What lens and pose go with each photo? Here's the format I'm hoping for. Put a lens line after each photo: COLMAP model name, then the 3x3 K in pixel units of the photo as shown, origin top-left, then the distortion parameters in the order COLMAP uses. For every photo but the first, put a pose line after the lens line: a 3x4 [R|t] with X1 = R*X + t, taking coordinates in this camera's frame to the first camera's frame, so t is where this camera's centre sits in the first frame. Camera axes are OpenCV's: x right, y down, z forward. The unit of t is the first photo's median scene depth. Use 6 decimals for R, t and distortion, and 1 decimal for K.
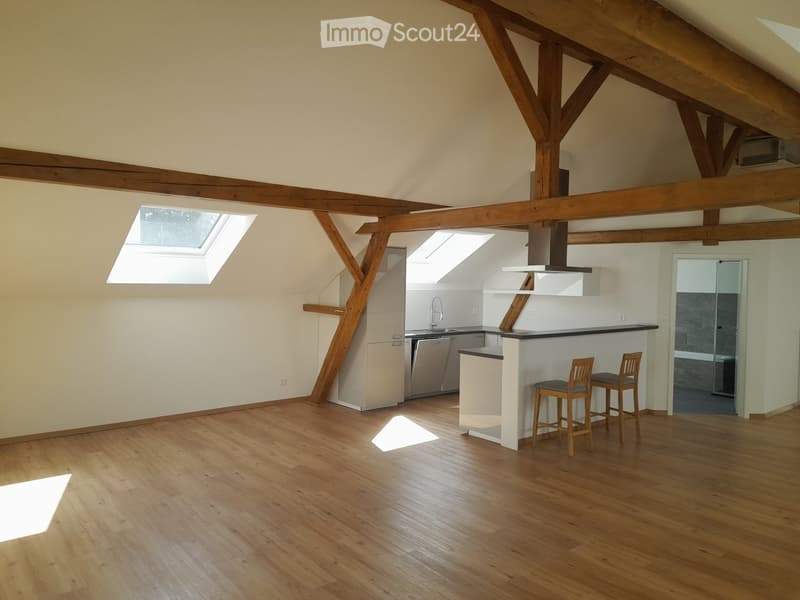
lens RADIAL K [[579.1, 0, 400.0], [0, 579.1, 300.0], [0, 0, 1]] dist [0.068924, -0.060617]
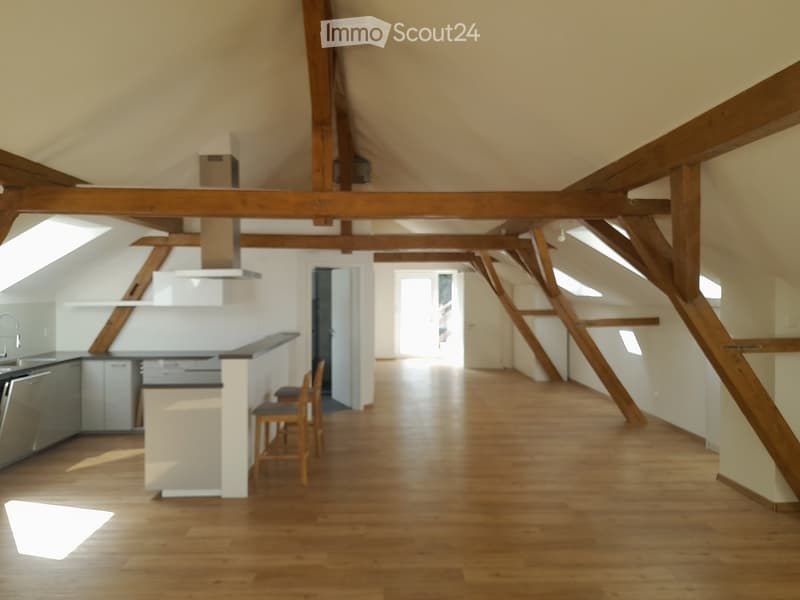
lens RADIAL K [[590.3, 0, 396.3], [0, 590.3, 302.9], [0, 0, 1]] dist [0.086186, -0.092564]
pose [[0.619585, -0.029356, 0.784380, -0.244207], [0.037985, 0.999251, 0.007393, -0.007472], [-0.784010, 0.025214, 0.620236, 0.245246]]
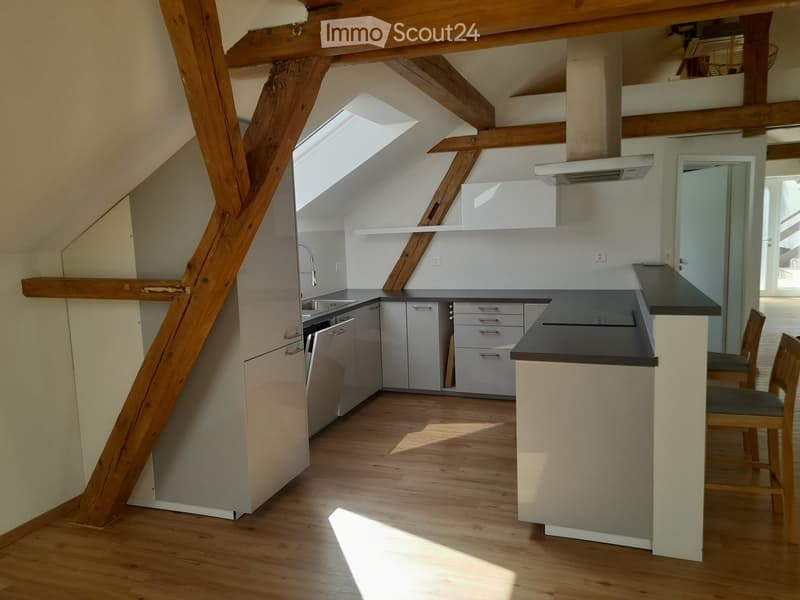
lens RADIAL K [[579.1, 0, 400.0], [0, 579.1, 300.0], [0, 0, 1]] dist [0.068924, -0.060617]
pose [[0.858788, -0.107683, 0.500888, -0.158326], [0.067421, 0.992913, 0.097864, -0.000720], [-0.507876, -0.050274, 0.859962, 0.573962]]
